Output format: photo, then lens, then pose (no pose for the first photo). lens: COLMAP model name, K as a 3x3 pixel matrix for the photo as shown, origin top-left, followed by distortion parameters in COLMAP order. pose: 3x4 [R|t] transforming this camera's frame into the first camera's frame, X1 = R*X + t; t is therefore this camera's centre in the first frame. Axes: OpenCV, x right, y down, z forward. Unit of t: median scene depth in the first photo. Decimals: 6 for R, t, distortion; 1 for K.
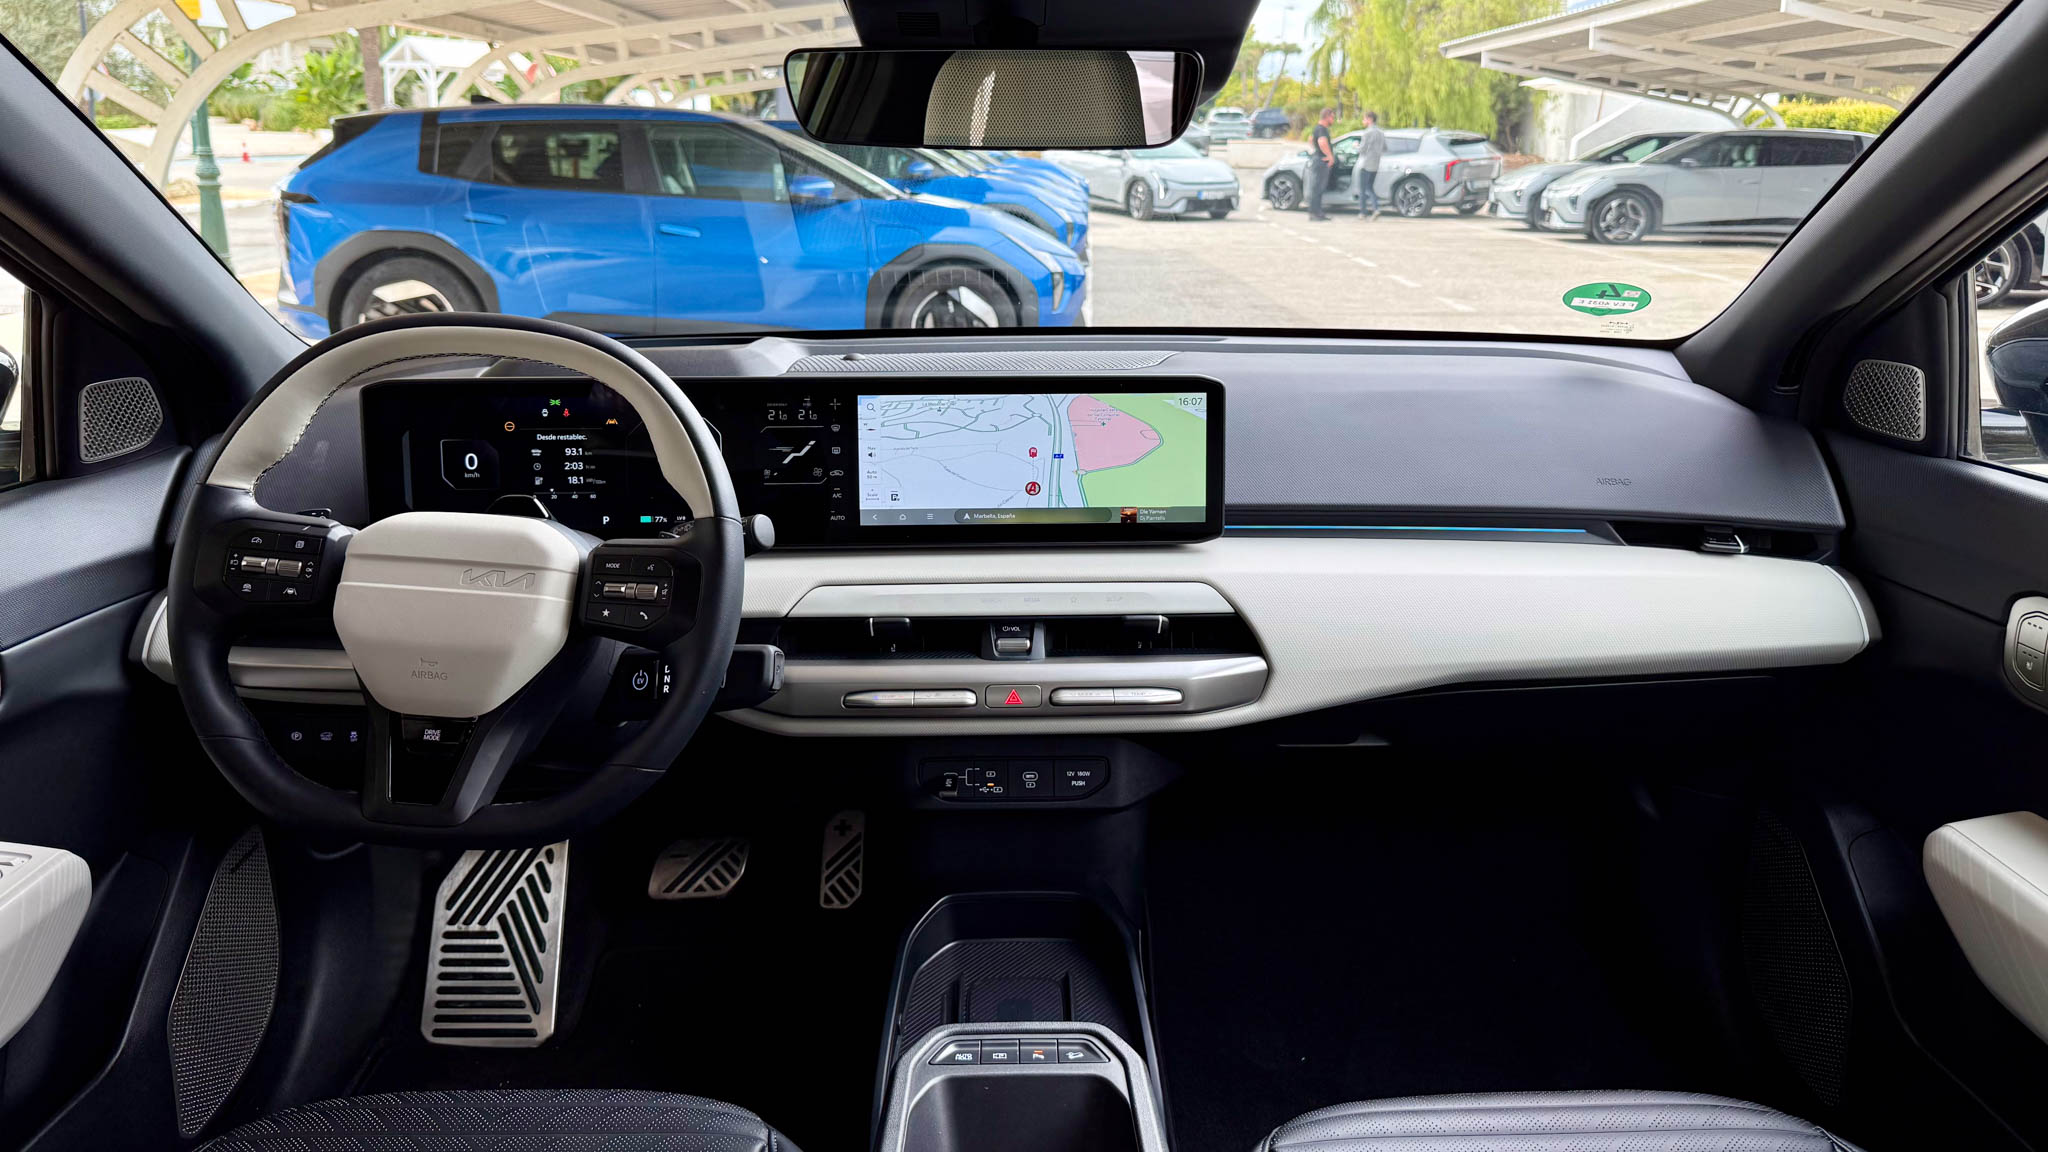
lens RADIAL K [[1515.4, 0, 1053.8], [0, 1515.4, 405.3], [0, 0, 1]] dist [0.047355, -0.065055]
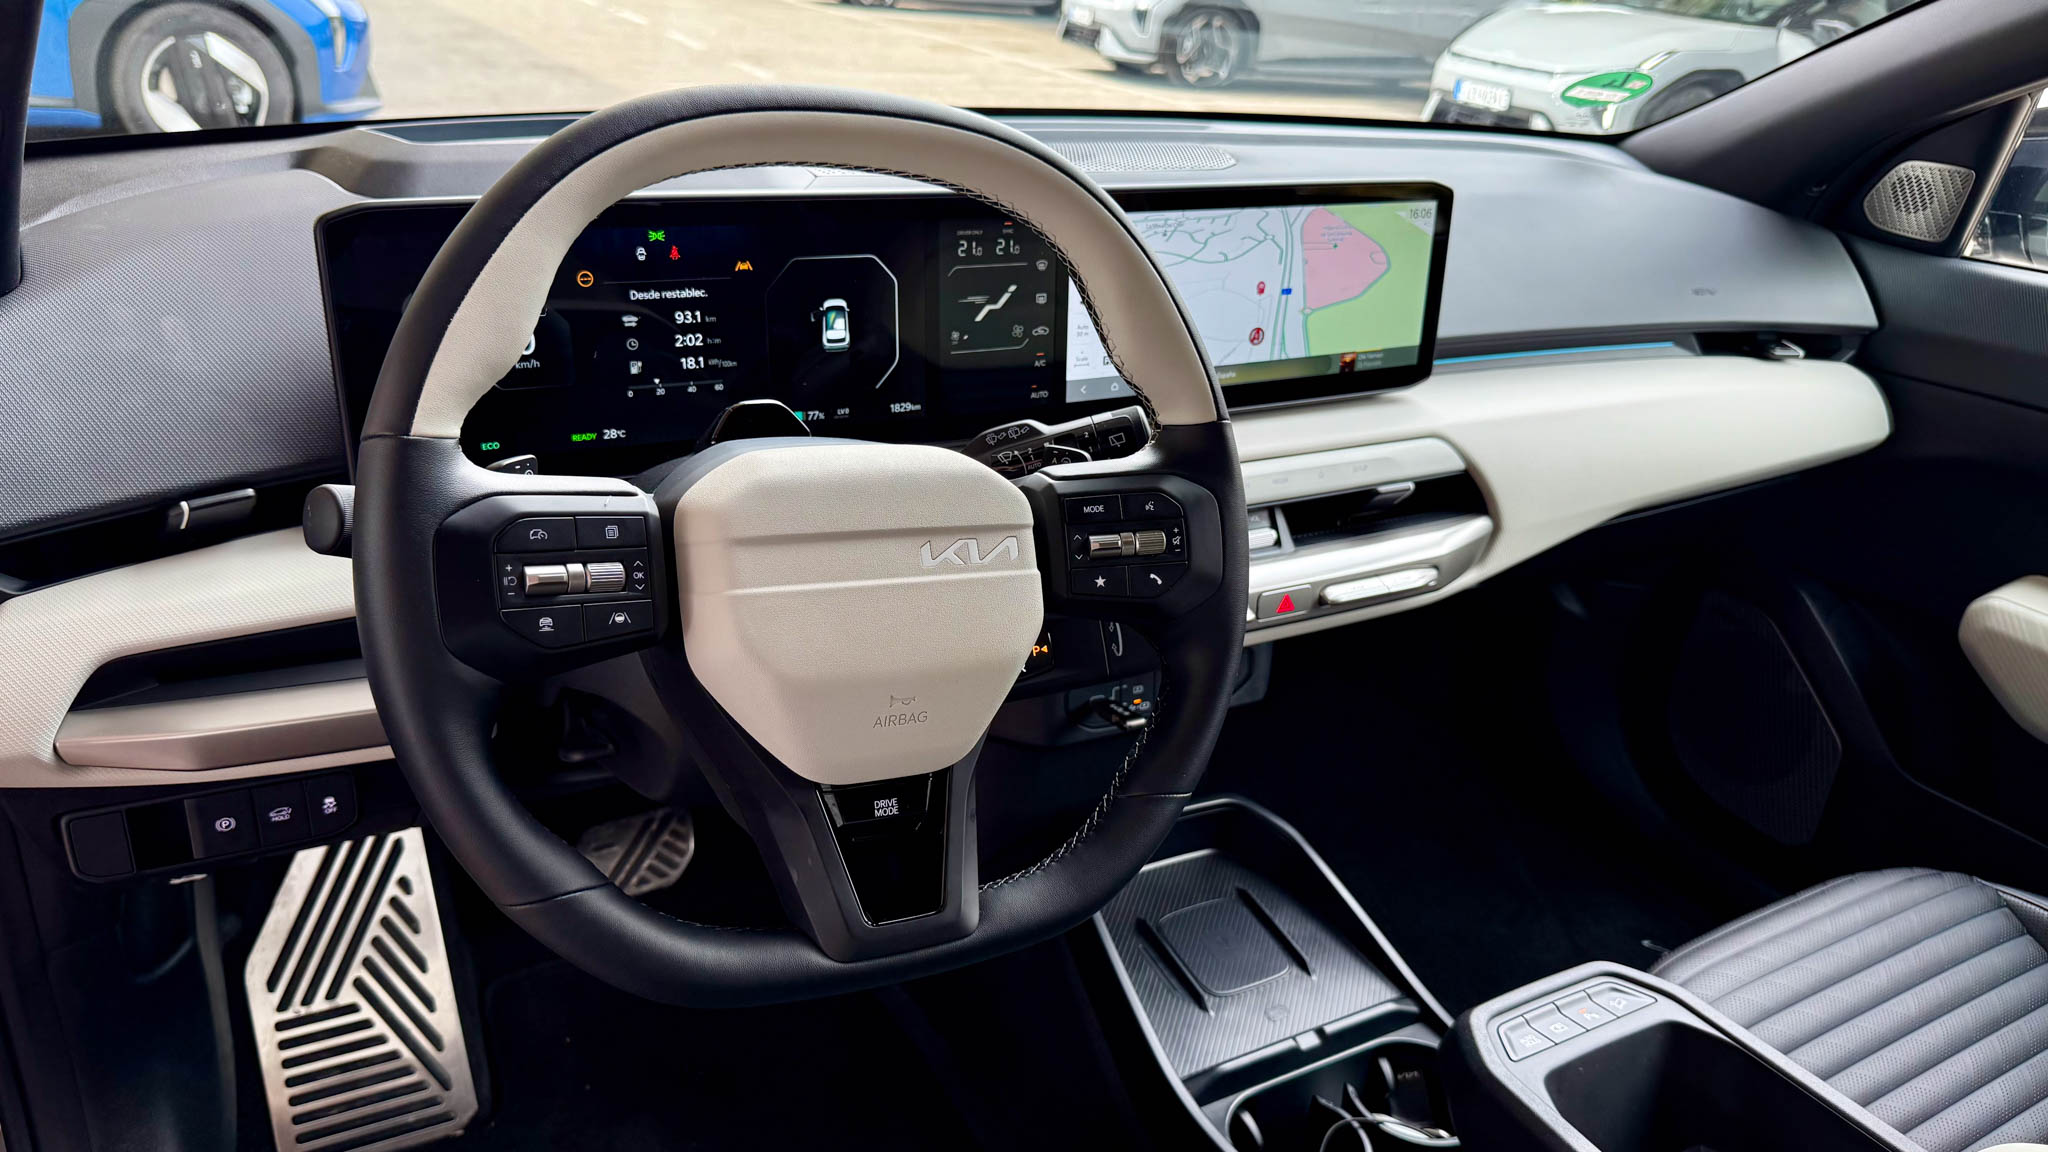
lens RADIAL K [[1515.4, 0, 1037.9], [0, 1515.4, 592.9], [0, 0, 1]] dist [0.047355, -0.065055]
pose [[0.872115, -0.135388, 0.470197, -0.493895], [0.008243, 0.964886, 0.262539, -0.023102], [-0.489231, -0.225088, 0.842608, 0.371281]]
